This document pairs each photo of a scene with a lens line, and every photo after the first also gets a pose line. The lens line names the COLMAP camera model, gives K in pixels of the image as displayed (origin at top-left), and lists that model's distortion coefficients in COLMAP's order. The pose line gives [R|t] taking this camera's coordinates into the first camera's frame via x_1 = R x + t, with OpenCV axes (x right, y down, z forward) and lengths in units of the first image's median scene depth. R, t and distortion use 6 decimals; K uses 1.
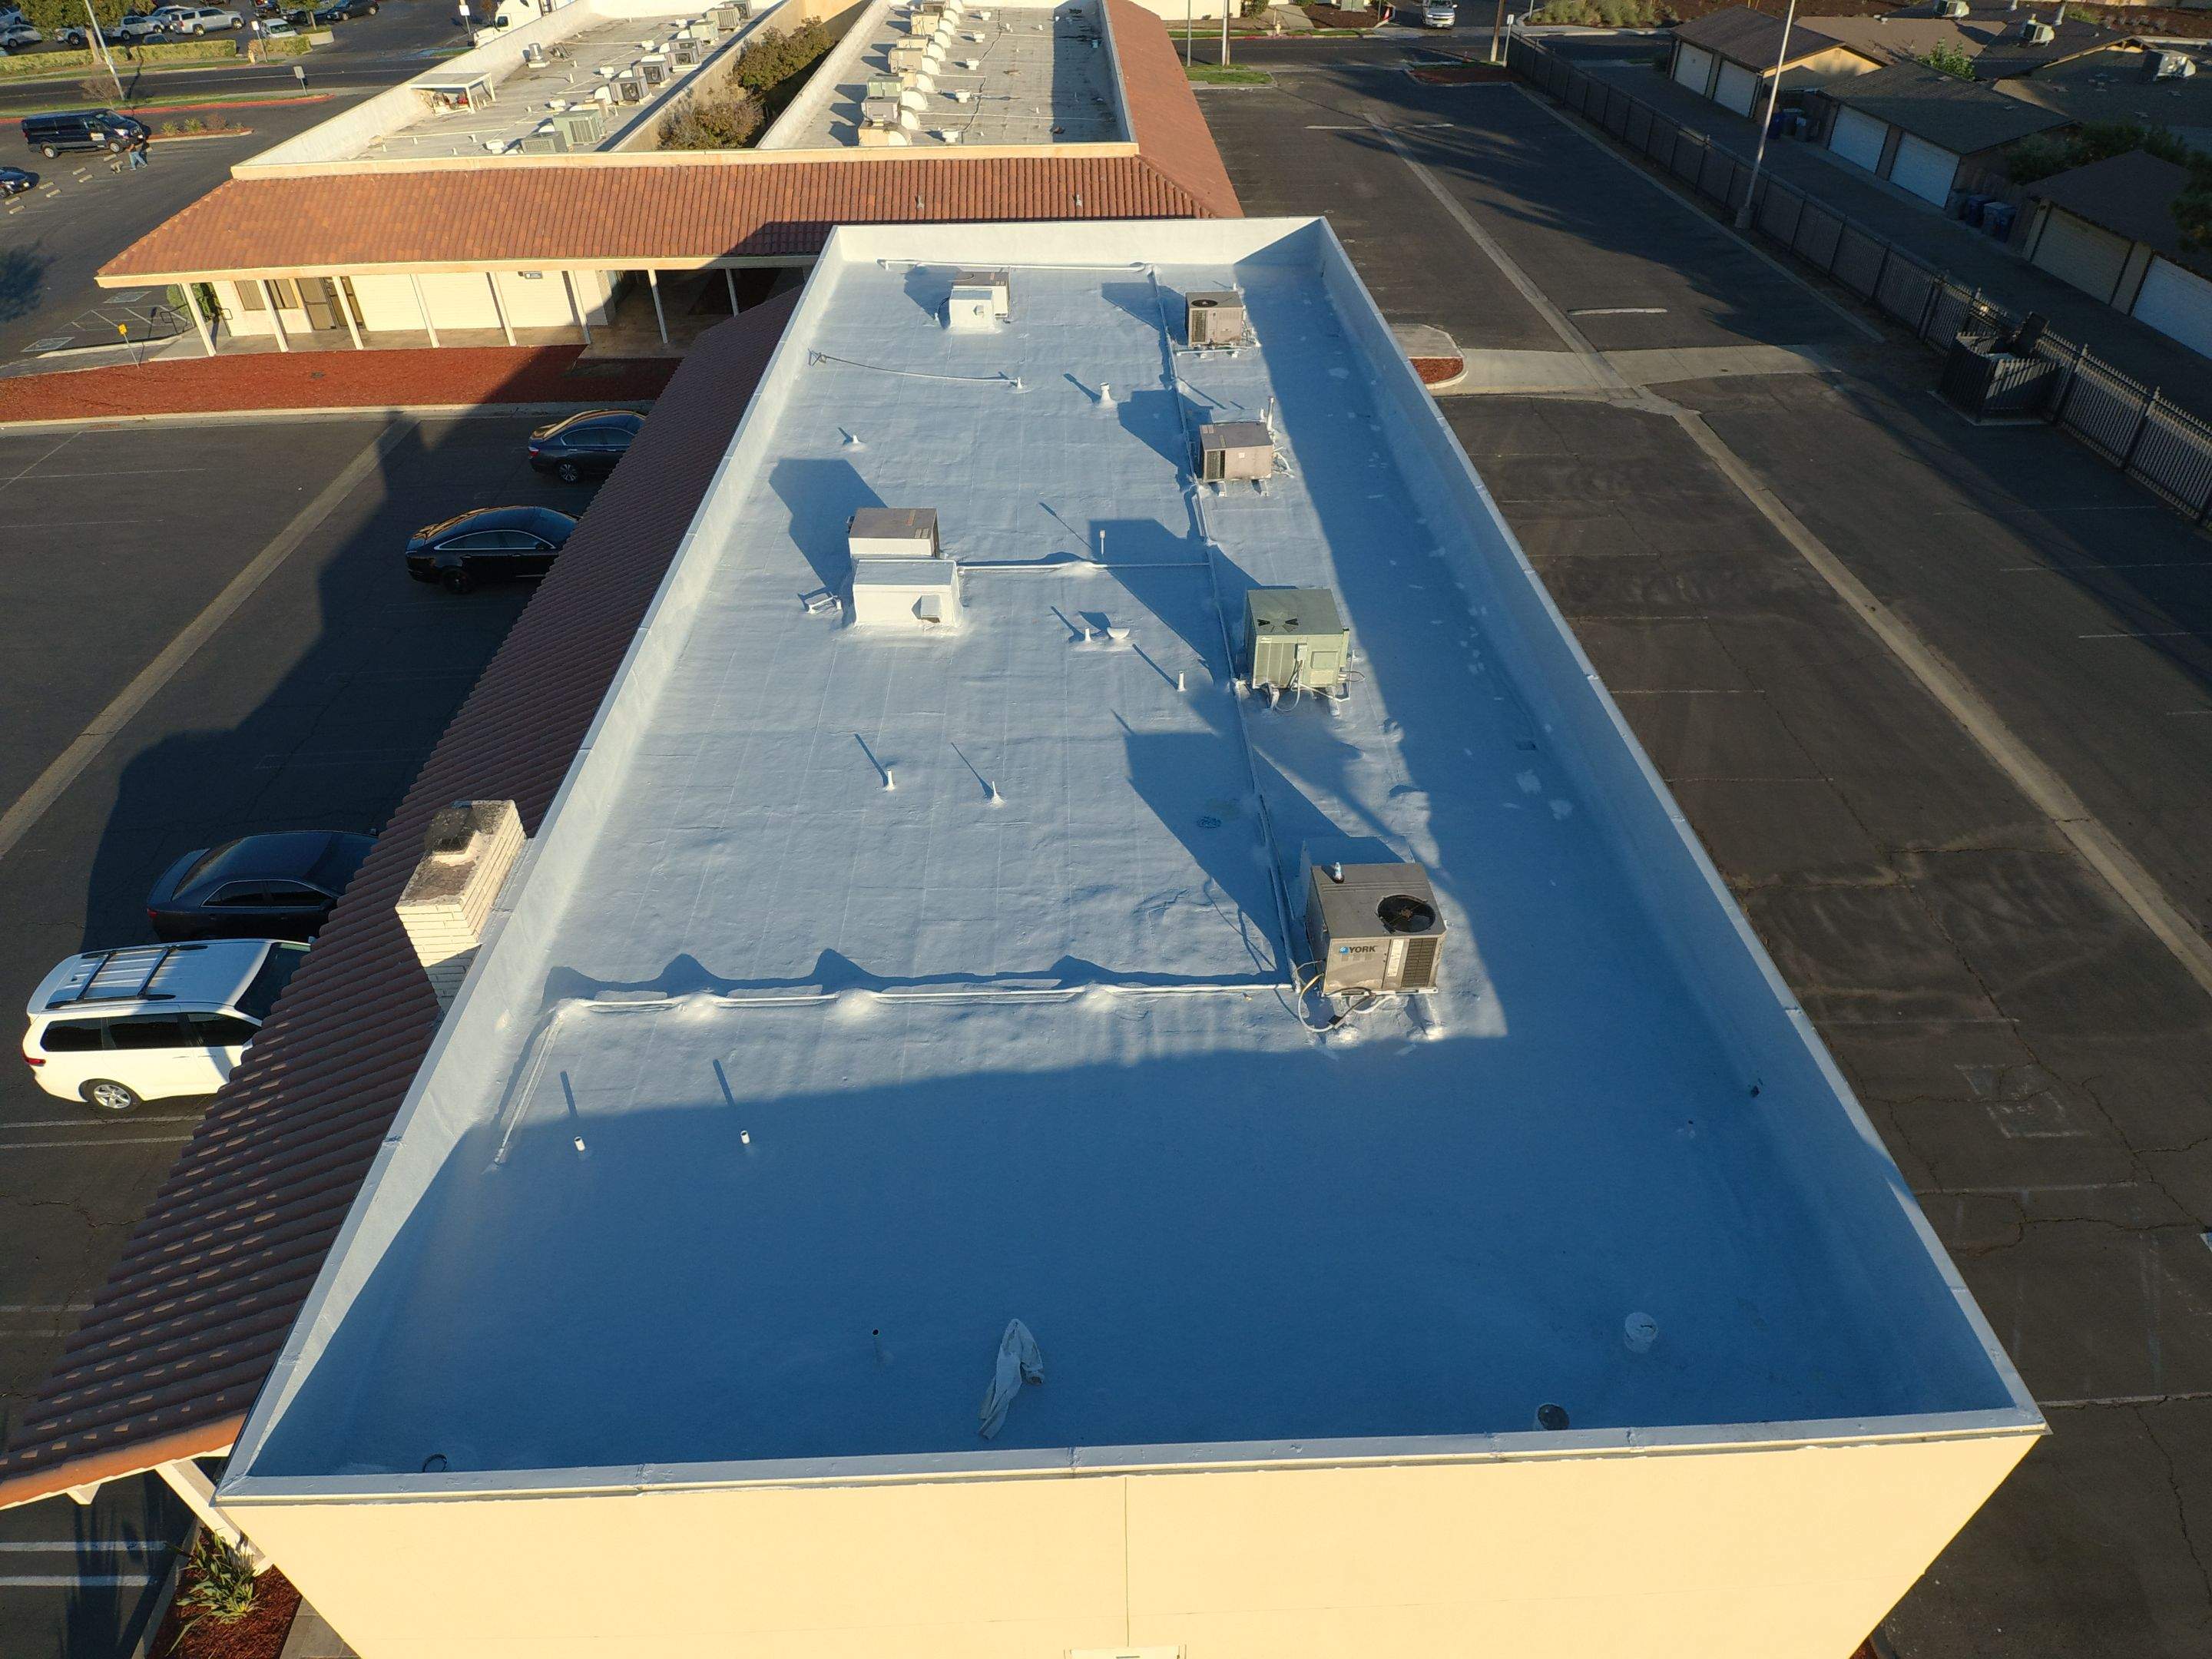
lens RADIAL K [[1329.9, 0, 1114.1], [0, 1329.9, 836.1], [0, 0, 1]] dist [0.083211, -0.109233]
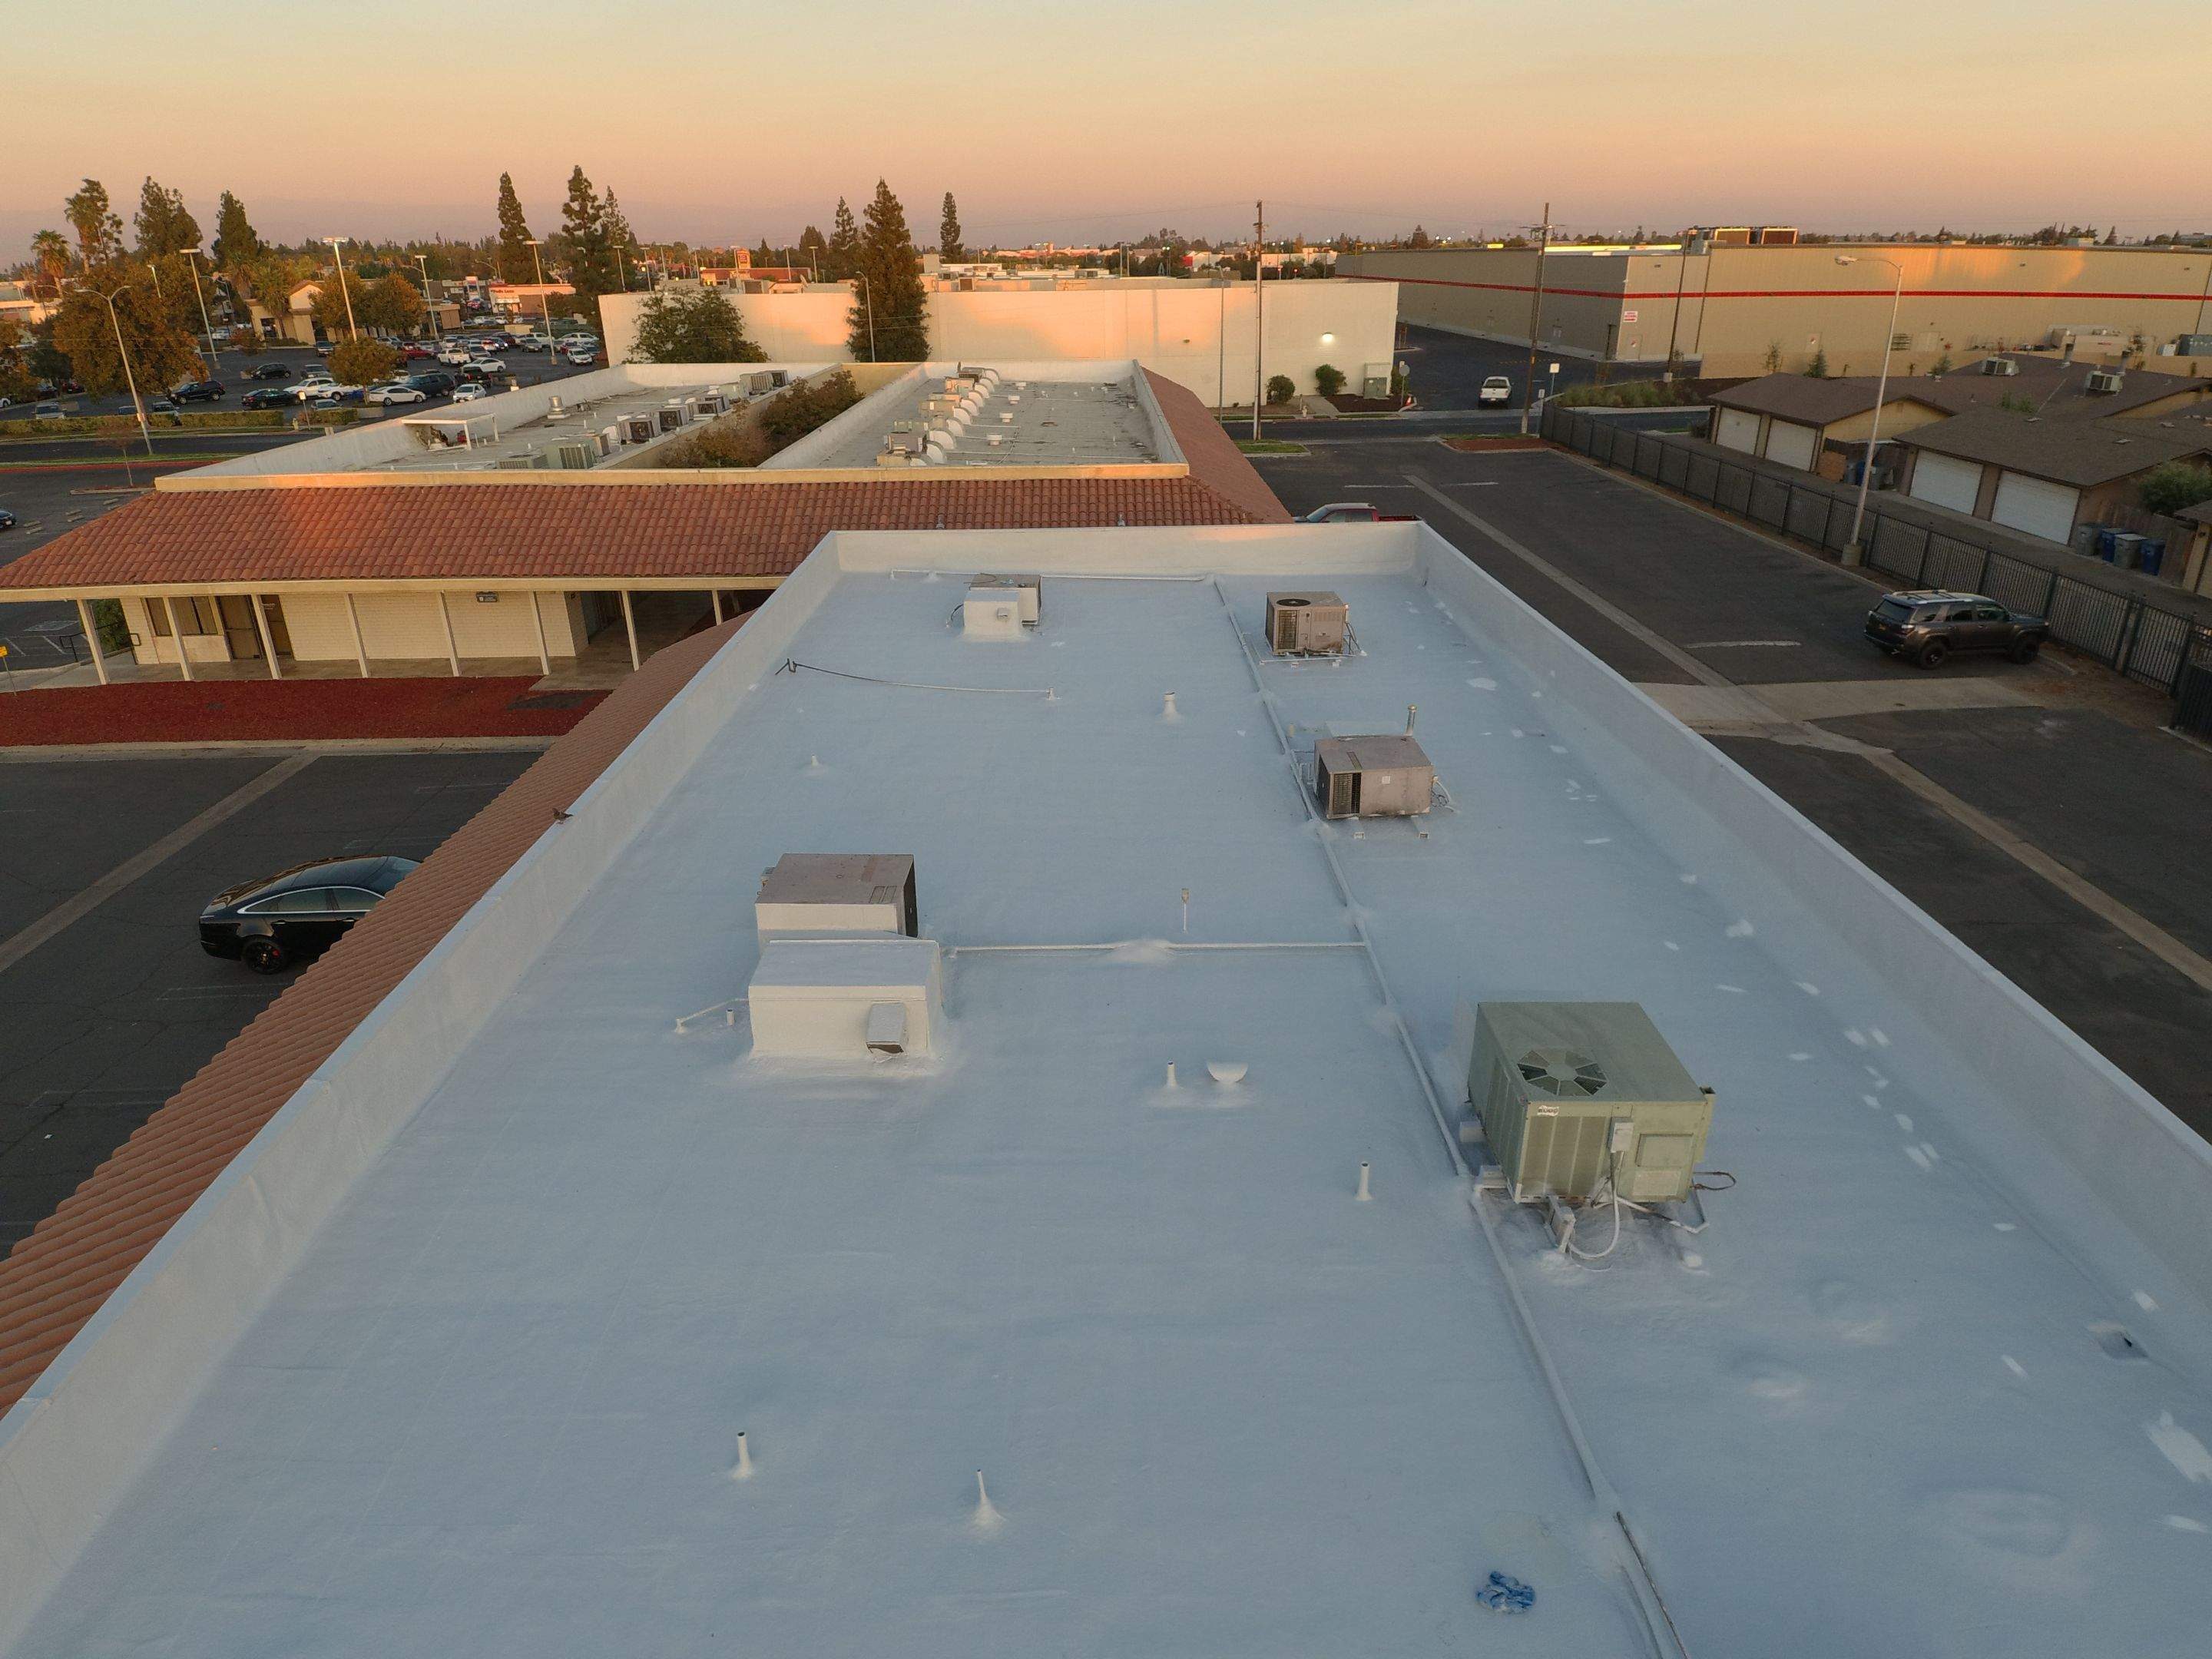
lens RADIAL K [[1329.9, 0, 1114.1], [0, 1329.9, 836.1], [0, 0, 1]] dist [0.083211, -0.109233]
pose [[0.999885, 0.003513, -0.014754, -0.017711], [-0.007187, 0.966399, -0.256947, -0.052557], [0.013355, 0.257023, 0.966313, 0.221671]]
